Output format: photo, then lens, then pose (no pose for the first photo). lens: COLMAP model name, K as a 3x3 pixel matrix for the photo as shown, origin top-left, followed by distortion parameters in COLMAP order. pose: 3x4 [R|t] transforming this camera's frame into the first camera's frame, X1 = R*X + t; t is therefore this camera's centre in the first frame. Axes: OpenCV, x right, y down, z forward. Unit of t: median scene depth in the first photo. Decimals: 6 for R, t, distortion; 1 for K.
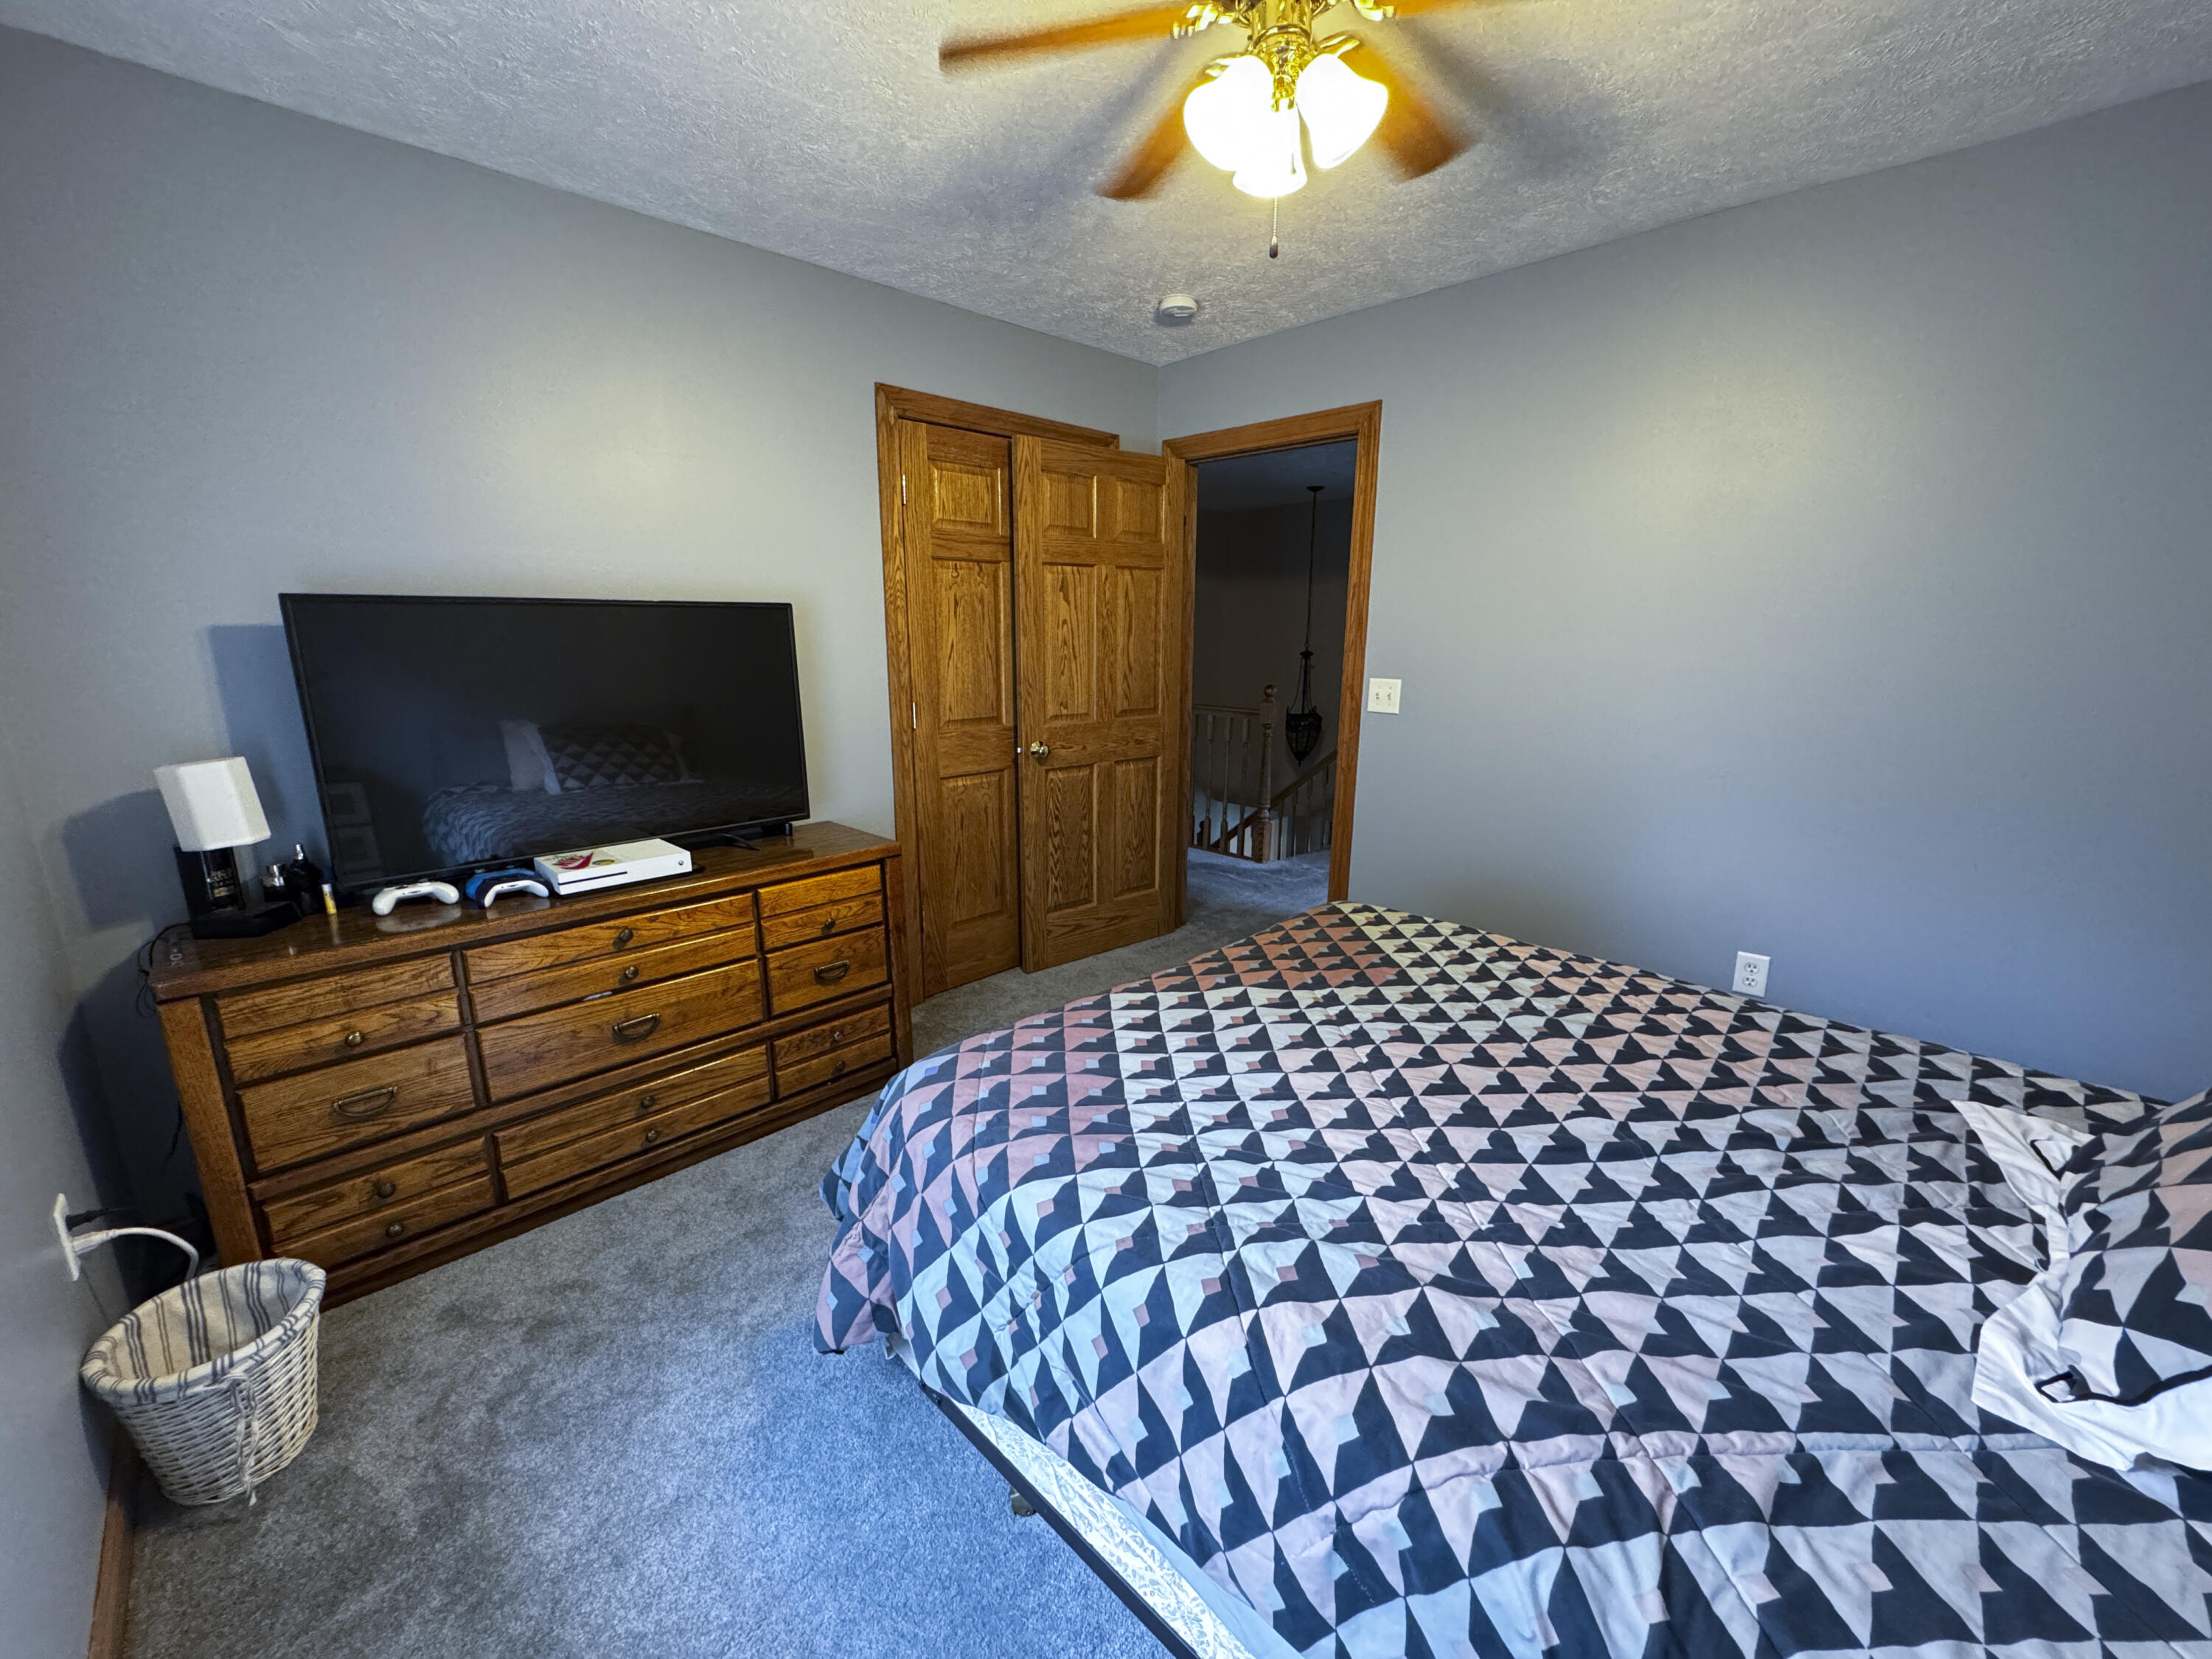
lens RADIAL K [[880.6, 0, 1103.6], [0, 880.6, 828.9], [0, 0, 1]] dist [-0.004681, -0.000044]
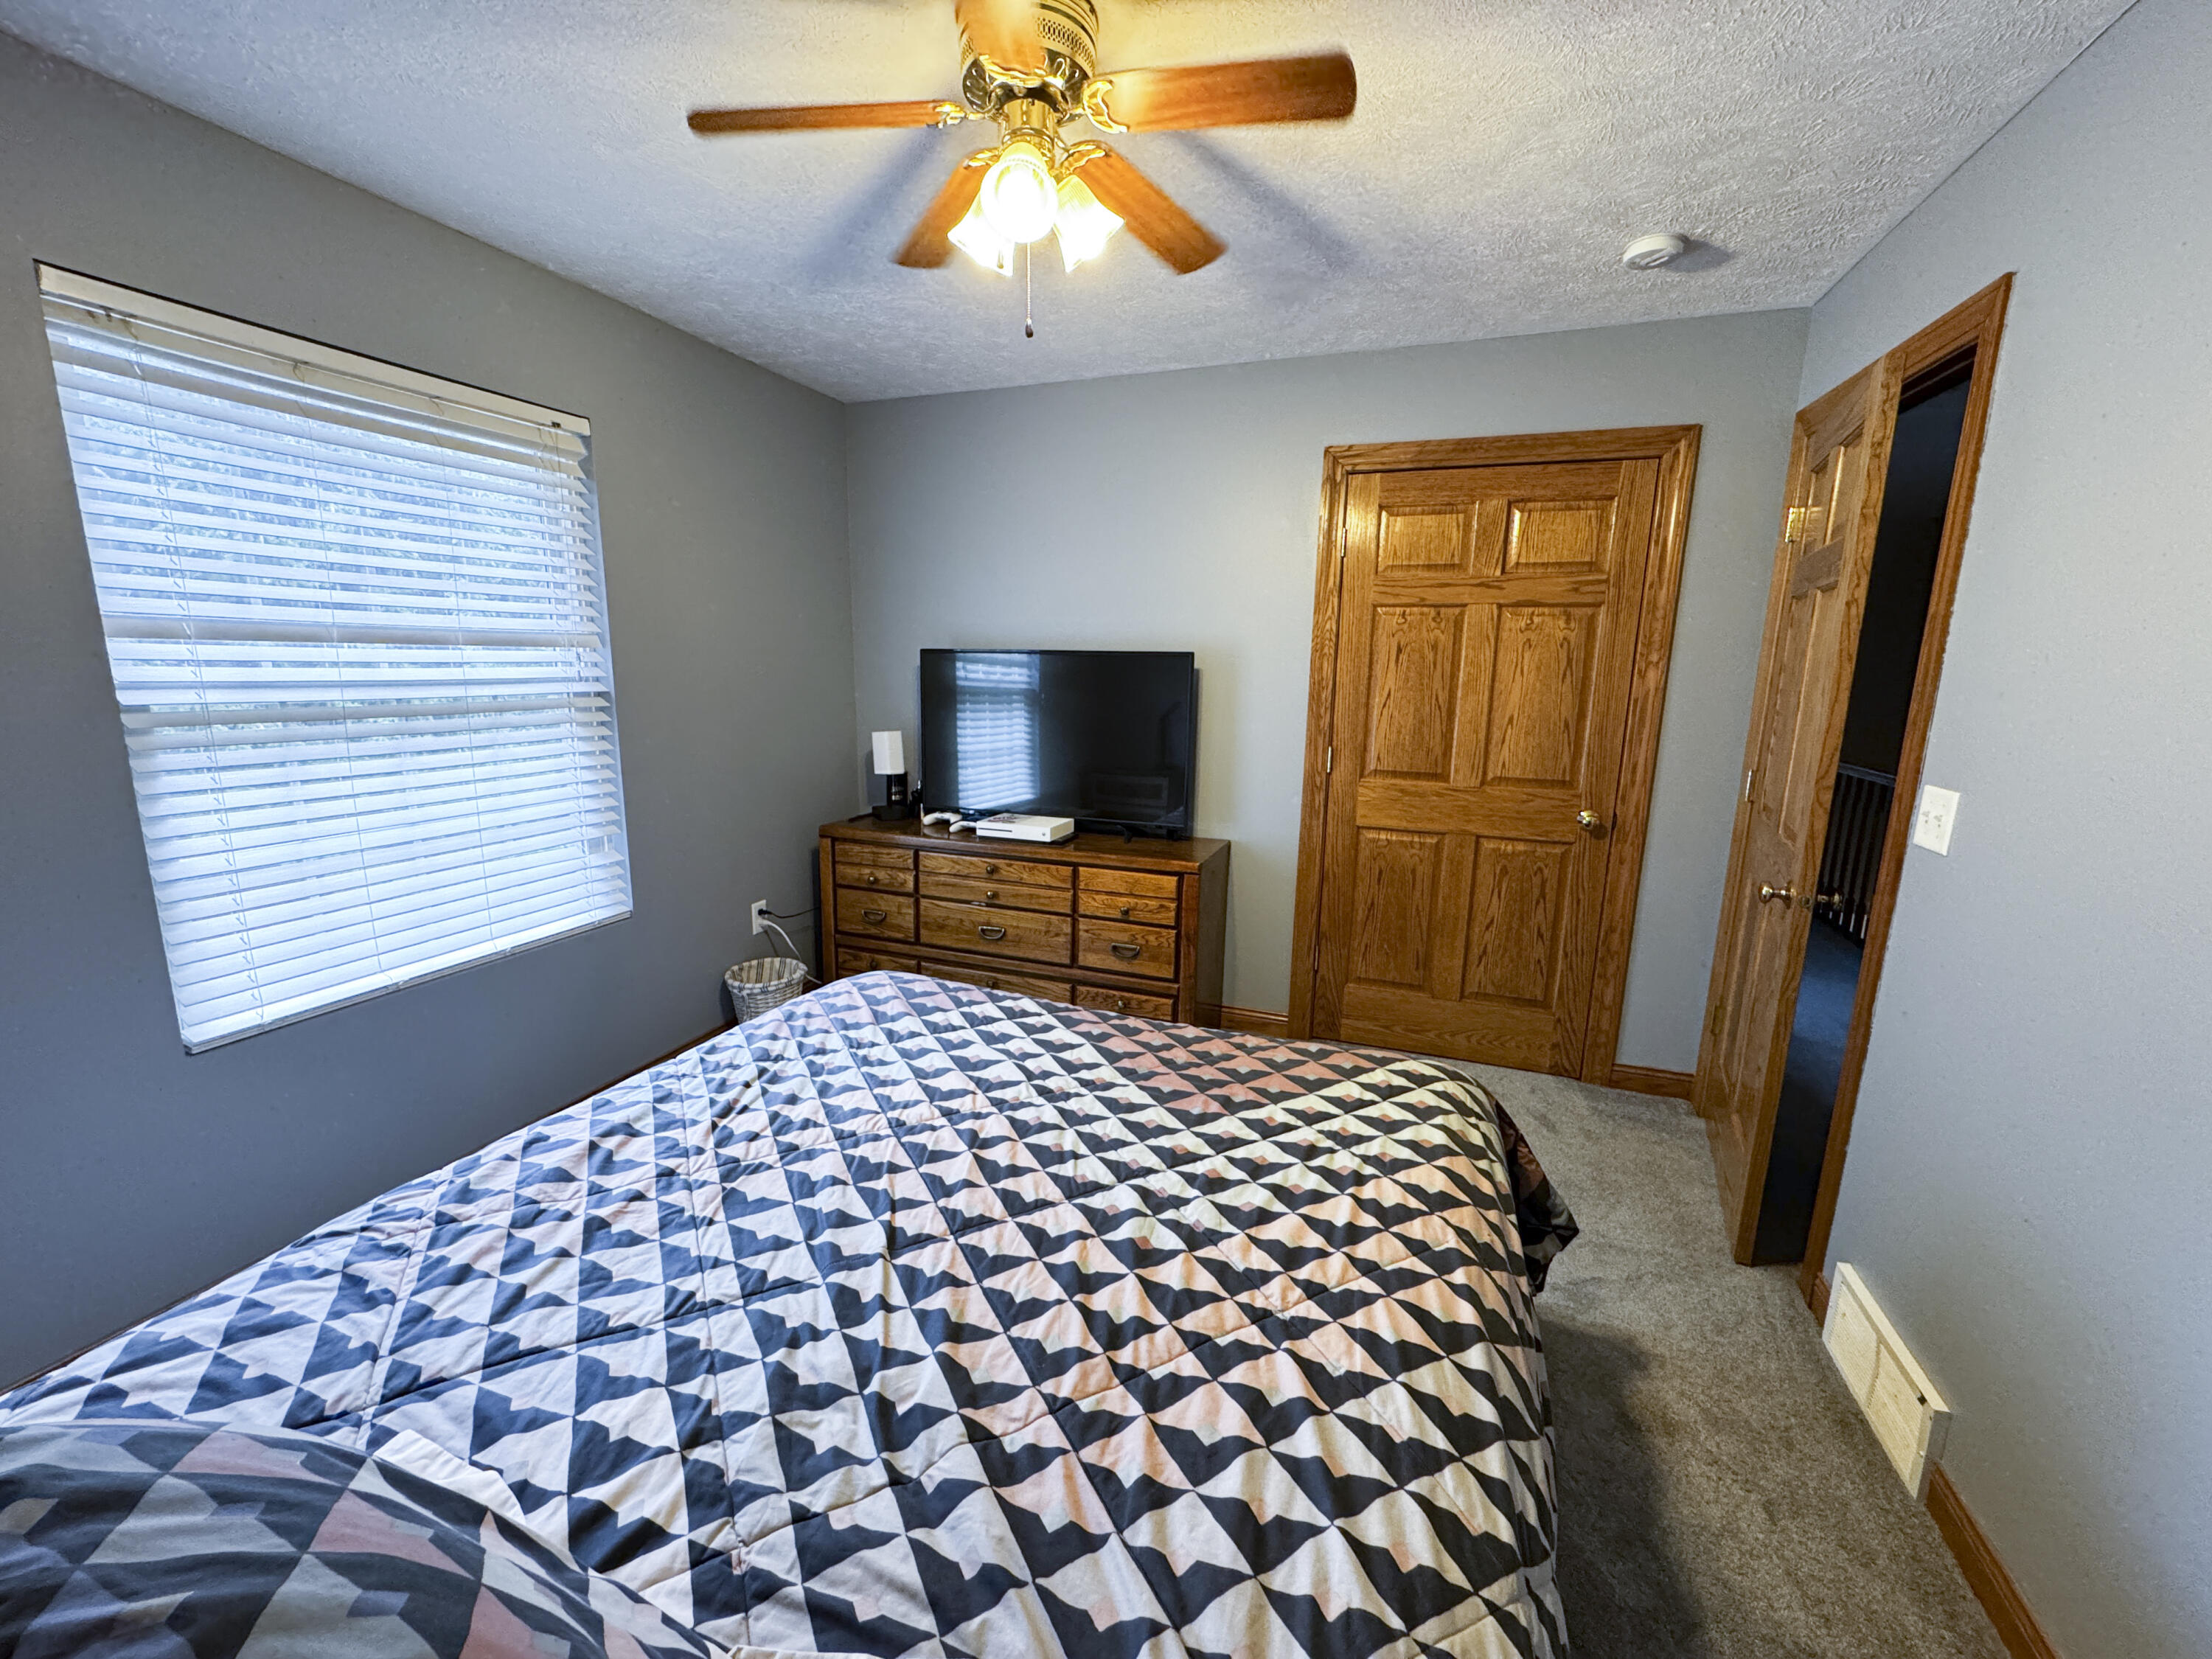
lens RADIAL K [[880.6, 0, 1103.6], [0, 880.6, 828.9], [0, 0, 1]] dist [-0.004681, -0.000044]
pose [[0.422217, 0.175930, -0.889259, 0.771302], [-0.215290, 0.972380, 0.090155, -0.111317], [0.880558, 0.153384, 0.448431, 0.416347]]
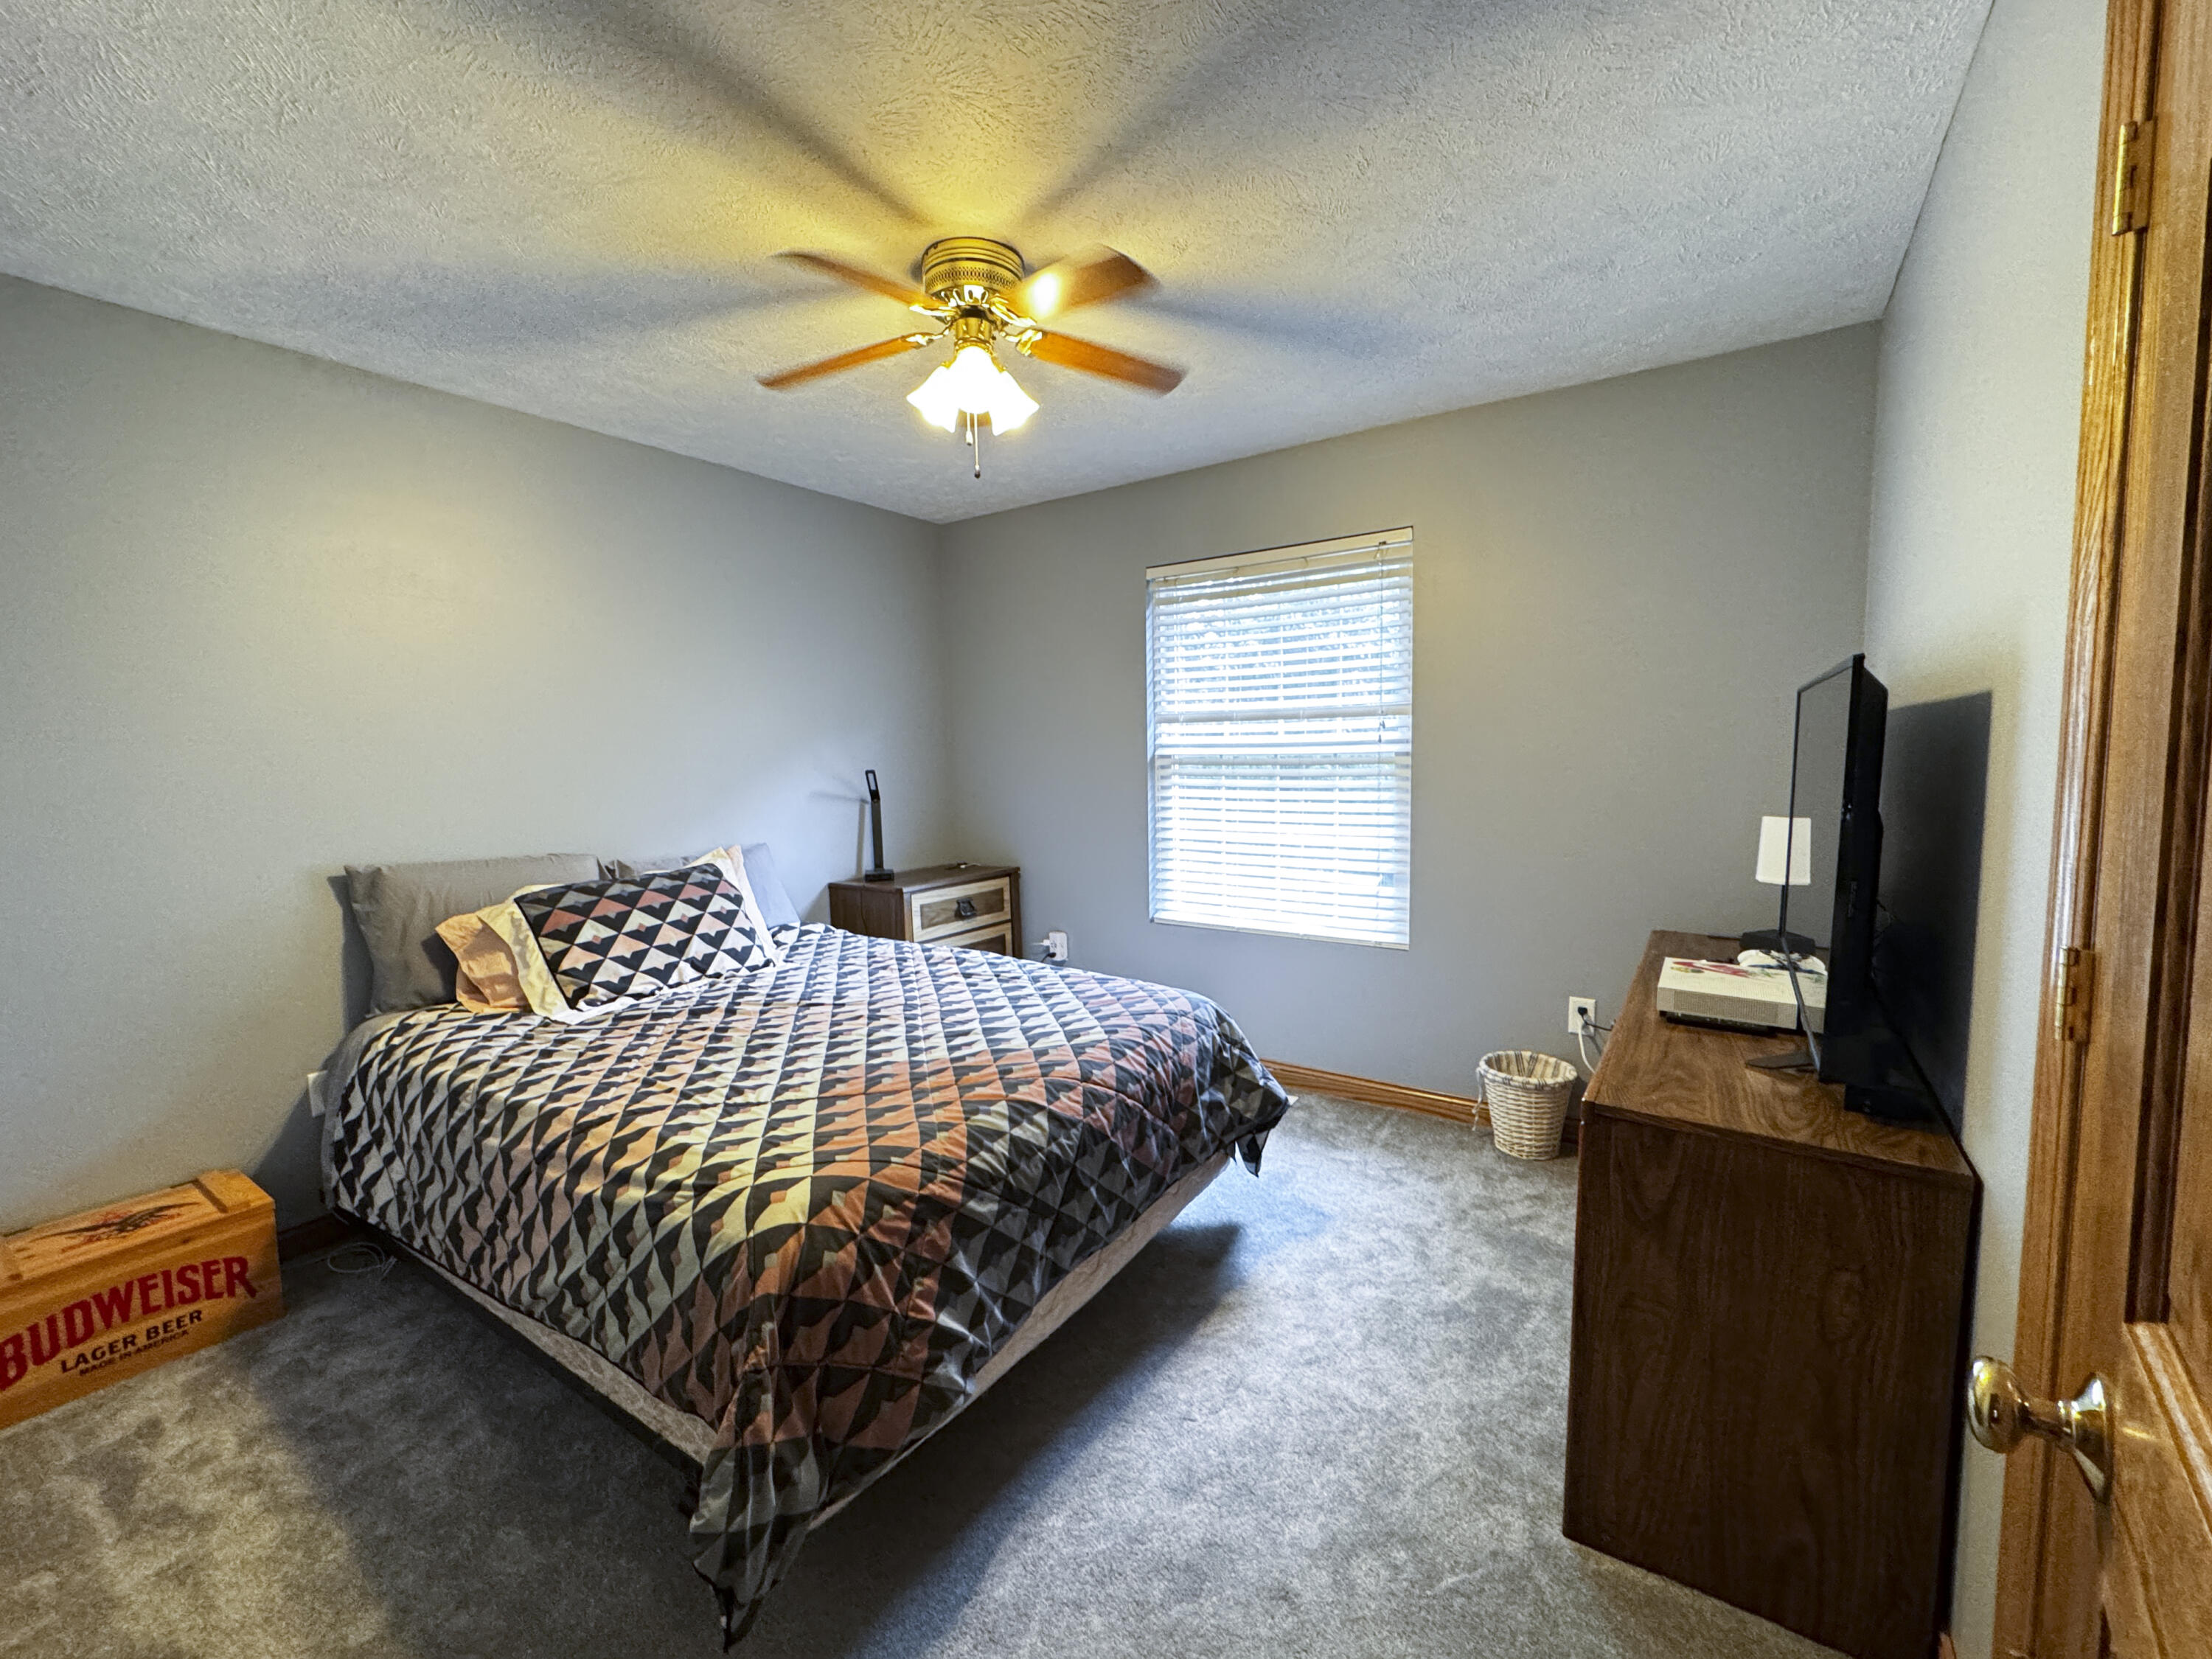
lens RADIAL K [[880.6, 0, 1103.6], [0, 880.6, 828.9], [0, 0, 1]] dist [-0.004681, -0.000044]
pose [[-0.984555, 0.035533, -0.171431, 0.147118], [-0.018614, 0.952391, 0.304311, -0.324104], [0.174083, 0.302802, -0.937020, 1.518661]]
